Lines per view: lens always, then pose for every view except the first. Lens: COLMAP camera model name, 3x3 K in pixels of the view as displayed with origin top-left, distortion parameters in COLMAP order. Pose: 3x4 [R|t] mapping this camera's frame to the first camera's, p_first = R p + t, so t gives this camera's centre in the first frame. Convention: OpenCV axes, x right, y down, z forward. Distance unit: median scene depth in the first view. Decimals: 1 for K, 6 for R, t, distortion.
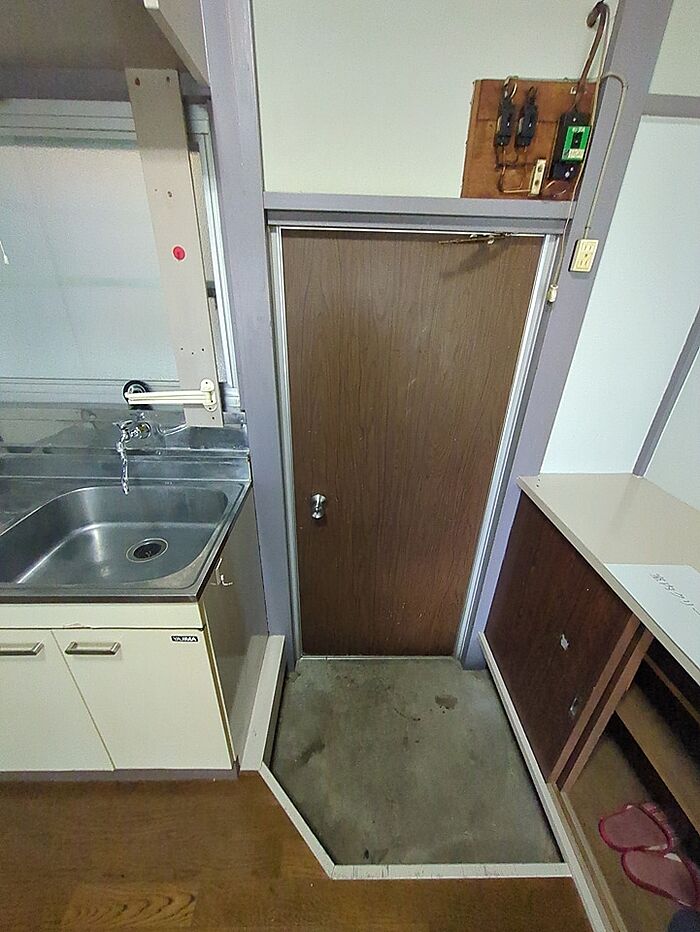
lens RADIAL K [[367.1, 0, 347.1], [0, 367.1, 463.7], [0, 0, 1]] dist [0.006487, -0.000772]
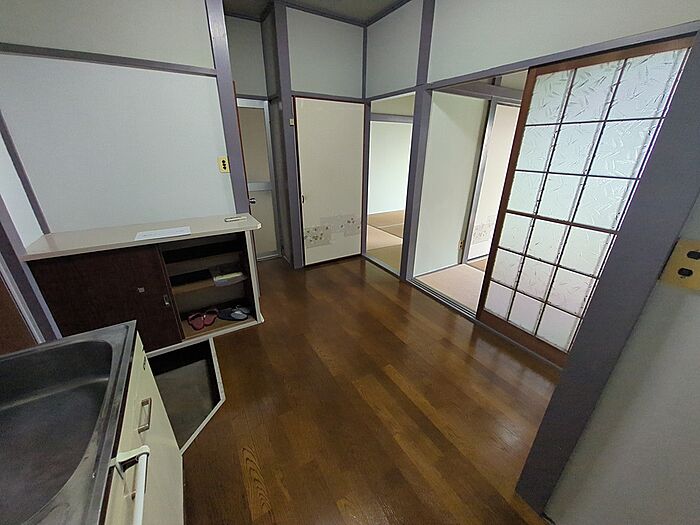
lens RADIAL K [[275.7, 0, 350.1], [0, 275.7, 262.1], [0, 0, 1]] dist [0.006487, -0.000772]
pose [[-0.505899, -0.355269, 0.786035, -1.346881], [0.358423, 0.742279, 0.566176, -0.132617], [-0.784602, 0.568160, -0.248181, 0.351222]]
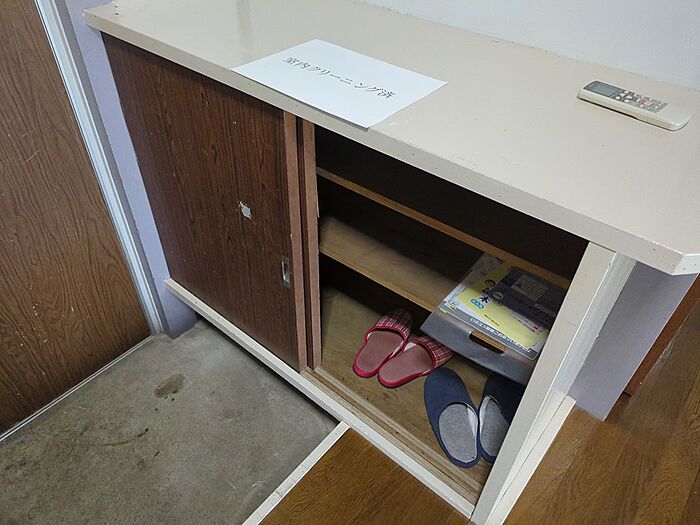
lens RADIAL K [[533.3, 0, 349.3], [0, 533.3, 263.1], [0, 0, 1]] dist [0.000640, -0.001086]
pose [[0.652410, -0.517612, 0.553569, 0.077094], [0.327251, 0.851232, 0.410258, 0.211149], [-0.683570, -0.086500, 0.724741, 0.067075]]
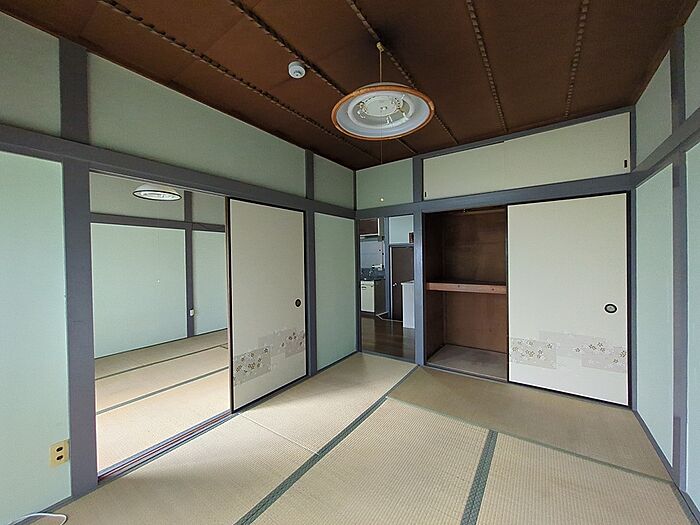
lens RADIAL K [[275.7, 0, 352.0], [0, 275.7, 262.5], [0, 0, 1]] dist [0.006487, -0.000772]
pose [[0.815877, -0.024247, -0.577717, 2.541792], [-0.226619, 0.905781, -0.358057, 2.009568], [0.531967, 0.423052, 0.733511, -3.704706]]
